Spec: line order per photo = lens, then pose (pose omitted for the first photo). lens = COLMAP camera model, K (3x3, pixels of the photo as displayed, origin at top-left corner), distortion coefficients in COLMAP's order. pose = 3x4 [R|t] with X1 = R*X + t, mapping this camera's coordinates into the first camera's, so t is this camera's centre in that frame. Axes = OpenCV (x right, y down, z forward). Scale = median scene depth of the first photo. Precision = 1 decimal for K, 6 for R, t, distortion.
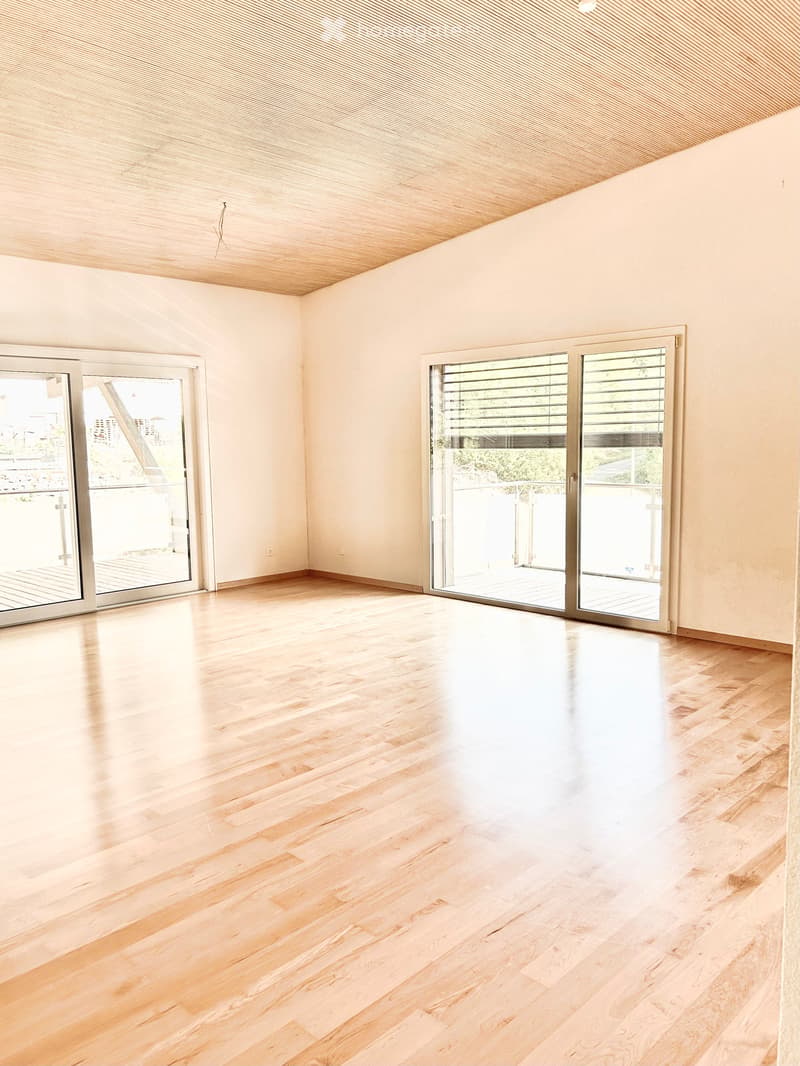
lens RADIAL K [[851.9, 0, 359.0], [0, 851.9, 534.9], [0, 0, 1]] dist [0.038535, -0.000782]
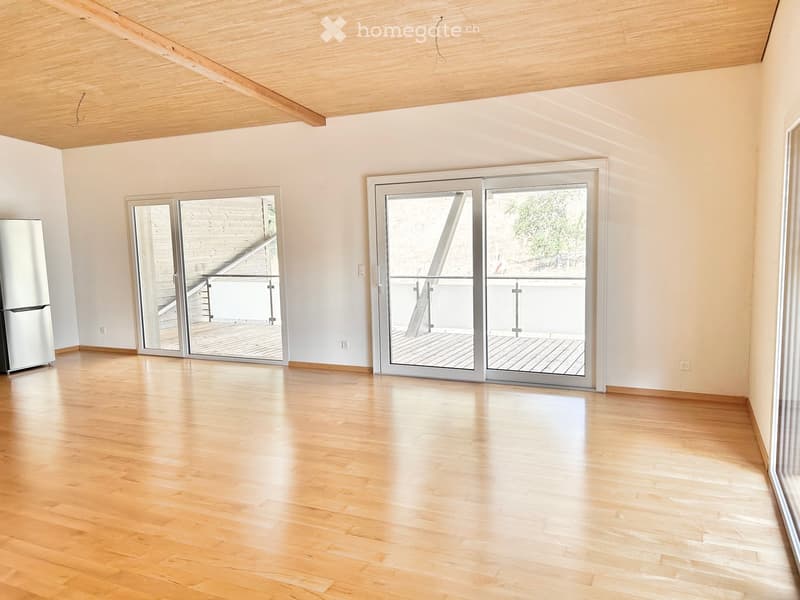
lens RADIAL K [[592.2, 0, 399.3], [0, 592.2, 279.3], [0, 0, 1]] dist [0.112428, -0.131829]
pose [[0.343391, 0.075559, -0.936148, 0.519928], [-0.087436, 0.995002, 0.048236, -0.104241], [0.935114, 0.065289, 0.348281, 0.694668]]
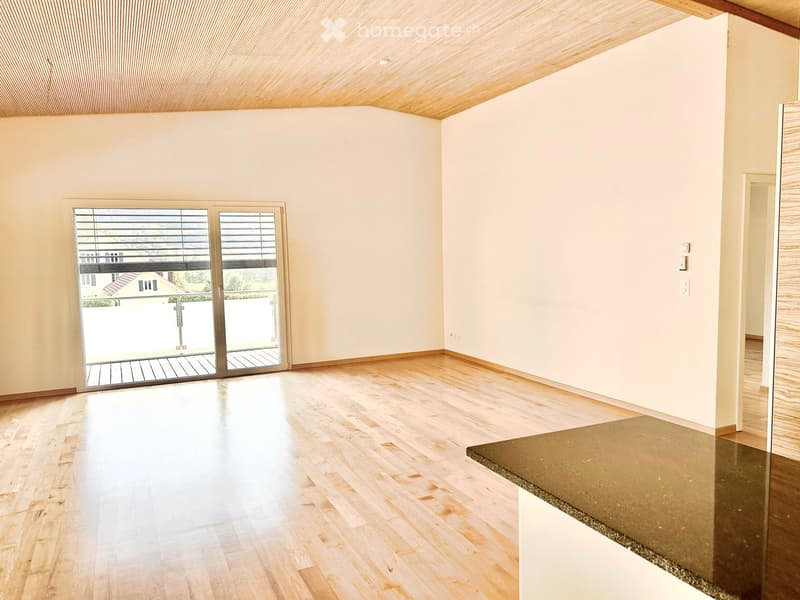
lens RADIAL K [[600.9, 0, 400.0], [0, 600.9, 300.0], [0, 0, 1]] dist [0.039232, -0.045885]
pose [[0.317236, -0.056054, 0.946689, -0.745246], [0.128564, 0.991578, 0.015630, -0.020206], [-0.939592, 0.116751, 0.321771, 0.345897]]
